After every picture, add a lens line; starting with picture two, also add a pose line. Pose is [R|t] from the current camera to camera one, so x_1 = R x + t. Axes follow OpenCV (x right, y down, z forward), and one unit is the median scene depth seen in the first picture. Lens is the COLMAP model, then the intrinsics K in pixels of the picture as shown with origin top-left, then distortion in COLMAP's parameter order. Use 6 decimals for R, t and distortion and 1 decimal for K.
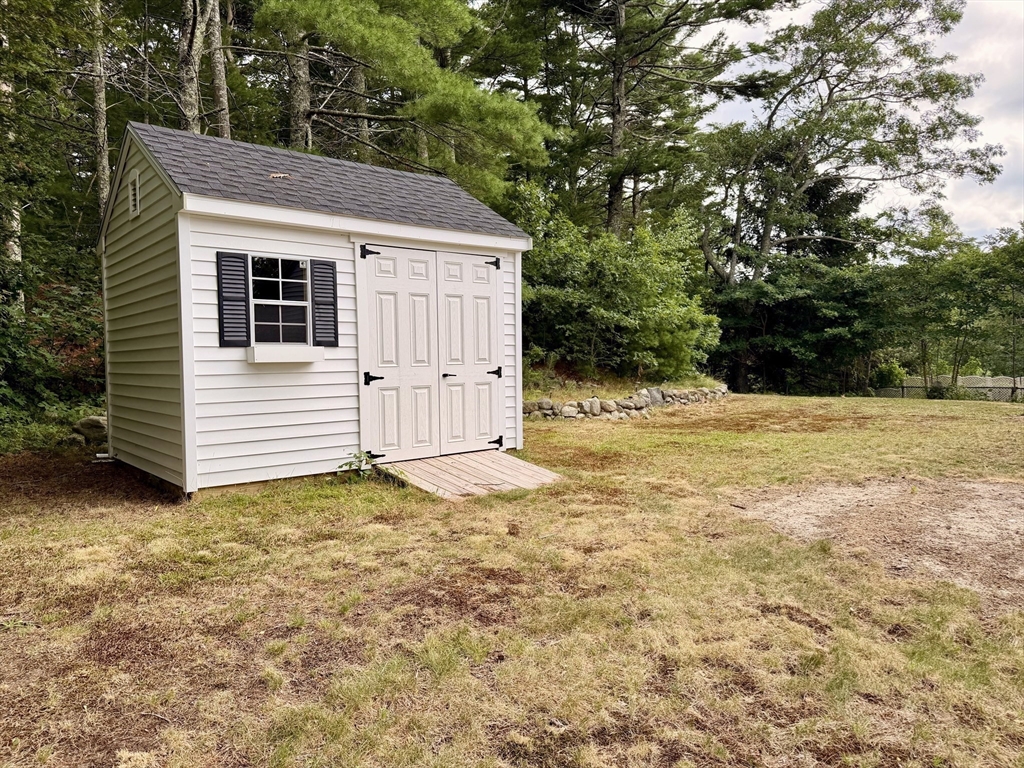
lens RADIAL K [[724.6, 0, 512.9], [0, 724.6, 384.1], [0, 0, 1]] dist [0.030981, -0.040448]
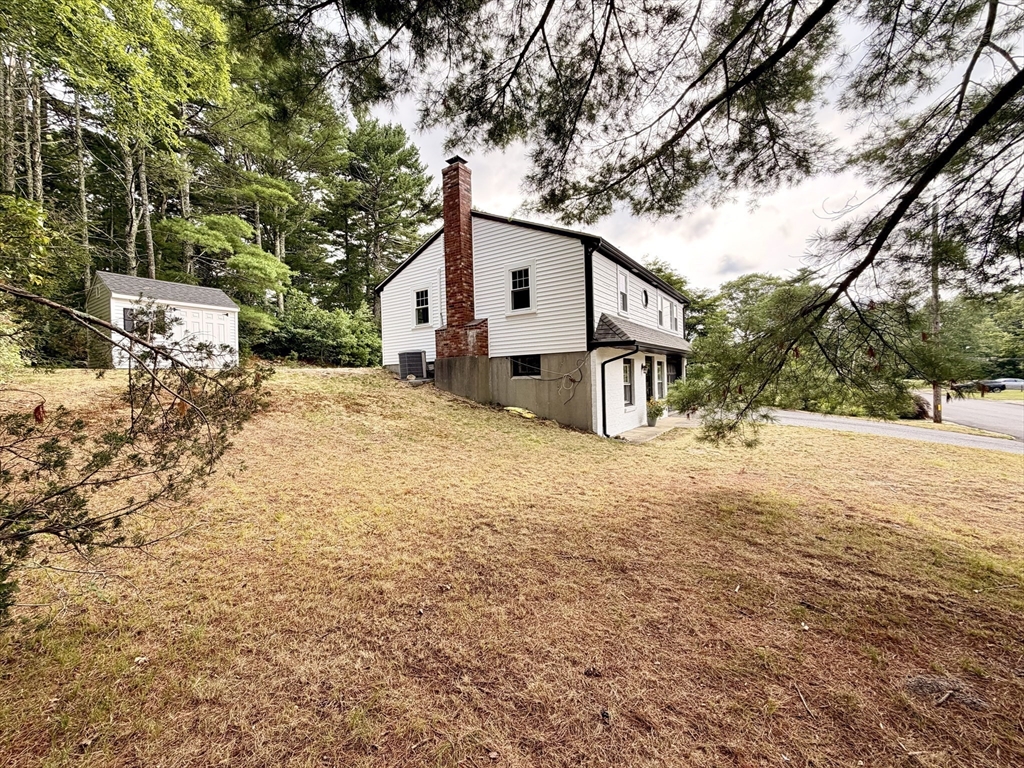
lens RADIAL K [[410.2, 0, 512.0], [0, 410.2, 385.8], [0, 0, 1]] dist [-0.003210, -0.000280]
pose [[0.956786, -0.016755, 0.290311, 0.388630], [0.025980, 0.999272, -0.027950, 0.146068], [-0.289632, 0.034284, 0.956524, -0.695644]]
